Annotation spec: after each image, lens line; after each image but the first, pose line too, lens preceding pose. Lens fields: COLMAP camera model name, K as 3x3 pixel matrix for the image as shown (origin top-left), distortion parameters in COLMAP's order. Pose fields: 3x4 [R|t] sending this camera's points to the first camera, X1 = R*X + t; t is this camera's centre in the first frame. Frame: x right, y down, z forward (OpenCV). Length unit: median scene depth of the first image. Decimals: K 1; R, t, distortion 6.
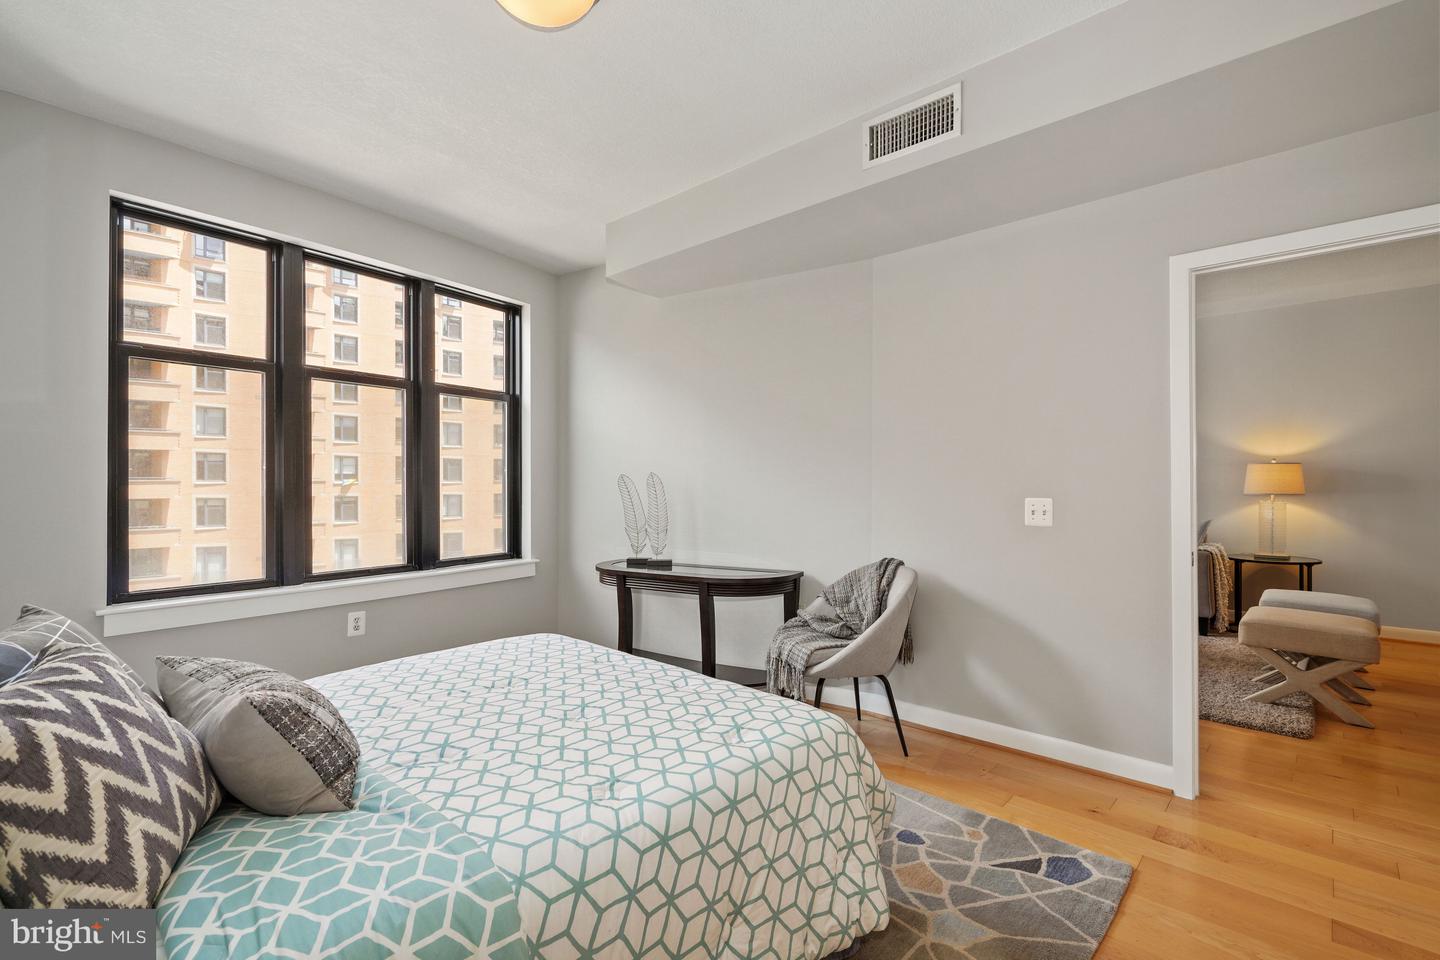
lens RADIAL K [[647.4, 0, 730.9], [0, 647.4, 475.7], [0, 0, 1]] dist [-0.007707, 0.002413]
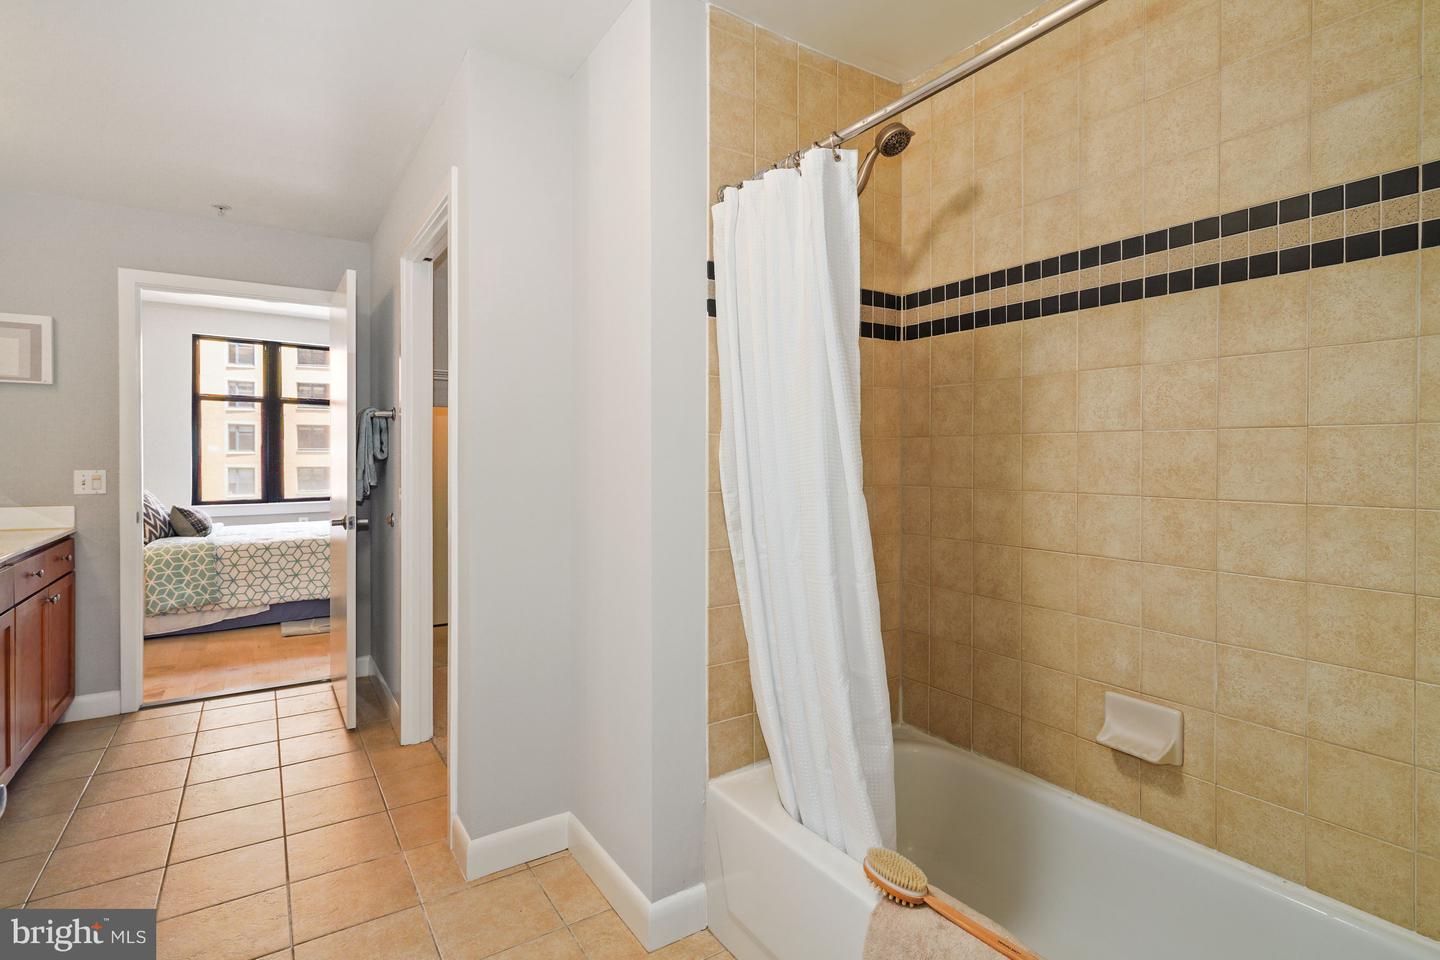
lens RADIAL K [[709.2, 0, 732.3], [0, 709.2, 455.0], [0, 0, 1]] dist [0.007700, -0.000645]
pose [[0.975457, -0.000032, -0.220190, 3.305117], [0.002407, 0.999942, 0.010519, -0.022861], [0.220177, -0.010791, 0.975400, -2.346516]]
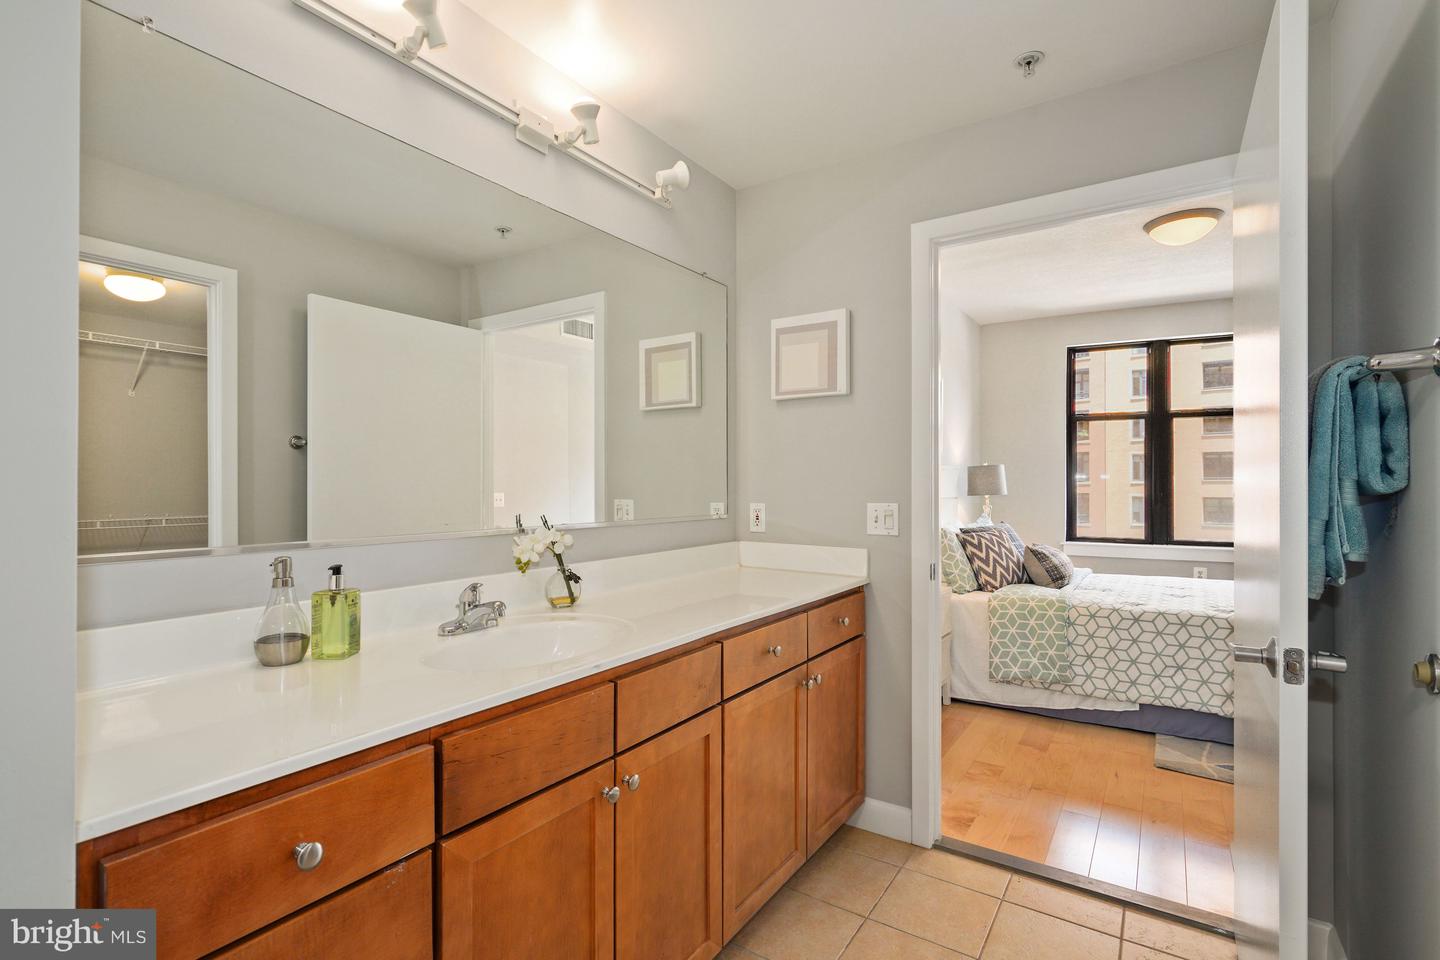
lens RADIAL K [[647.4, 0, 717.7], [0, 647.4, 485.4], [0, 0, 1]] dist [-0.007707, 0.002413]
pose [[0.149774, 0.000987, -0.988720, 2.103243], [0.010318, 0.999943, 0.002561, -0.002969], [0.988666, -0.010586, 0.149756, -1.000553]]
